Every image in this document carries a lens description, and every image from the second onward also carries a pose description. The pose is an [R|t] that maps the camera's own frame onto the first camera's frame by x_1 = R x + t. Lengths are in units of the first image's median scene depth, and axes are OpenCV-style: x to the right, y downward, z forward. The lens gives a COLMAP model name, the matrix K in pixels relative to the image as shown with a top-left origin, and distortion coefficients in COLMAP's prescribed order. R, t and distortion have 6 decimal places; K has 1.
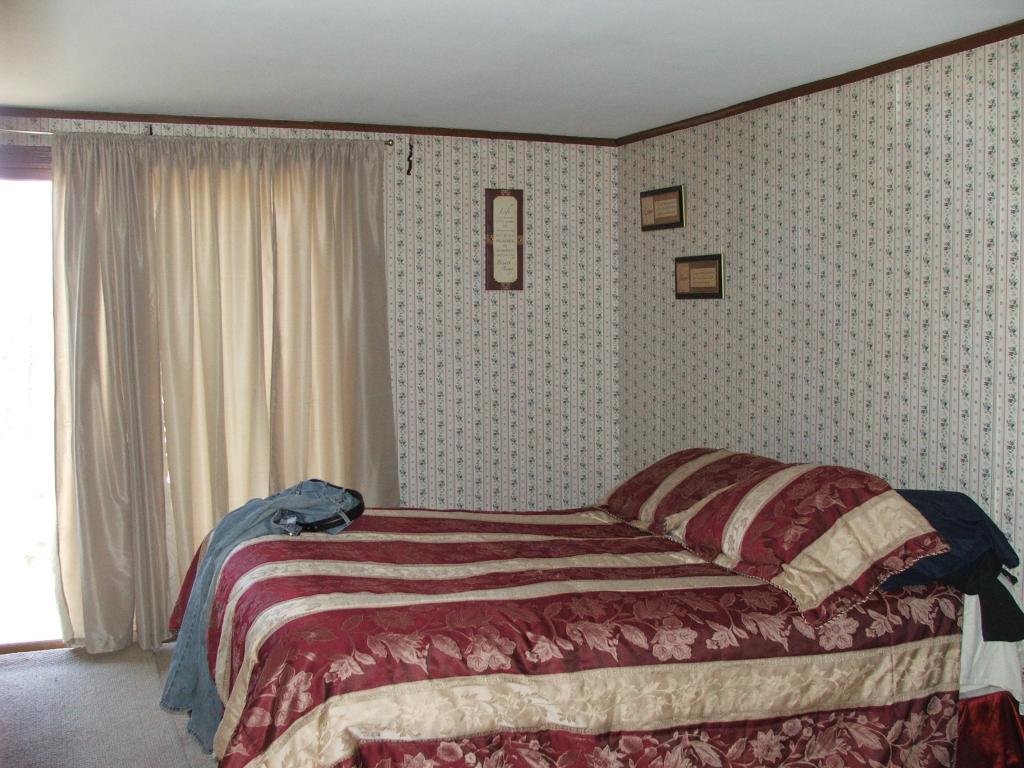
lens RADIAL K [[1134.7, 0, 512.8], [0, 1134.7, 384.3], [0, 0, 1]] dist [-0.131057, 0.000000]
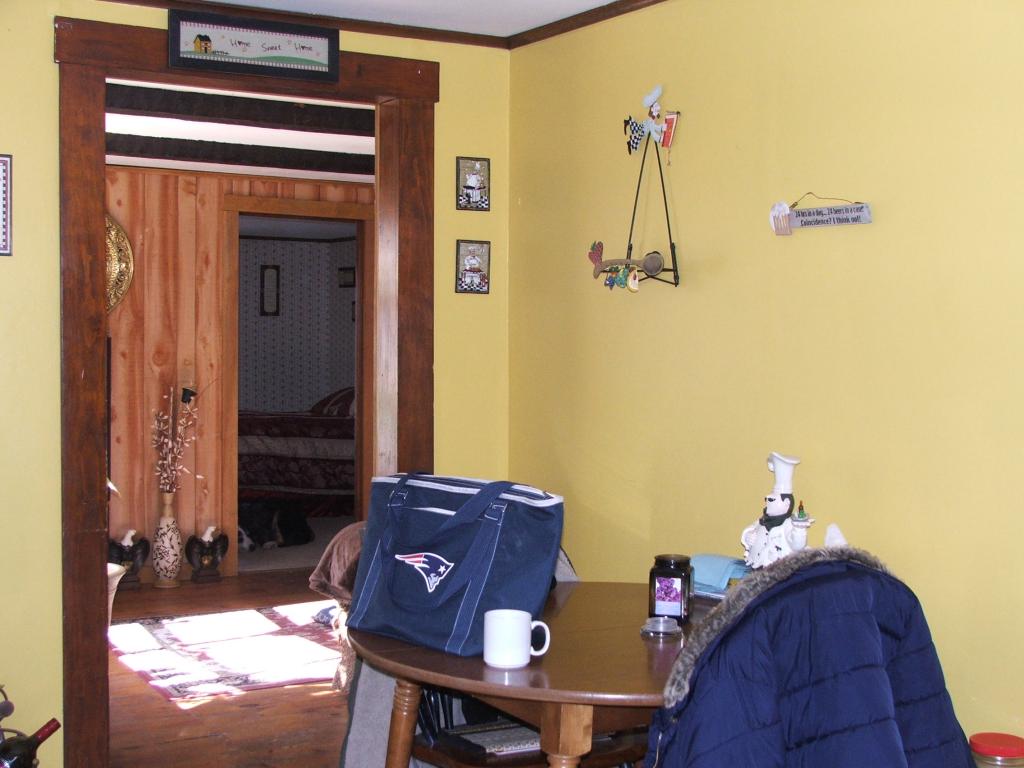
lens RADIAL K [[1439.1, 0, 513.0], [0, 1439.1, 384.1], [0, 0, 1]] dist [0.143512, 0.000000]
pose [[0.989761, 0.006898, 0.142571, 0.056011], [-0.004141, 0.999799, -0.019622, 0.089282], [-0.142678, 0.018831, 0.989590, -1.636866]]
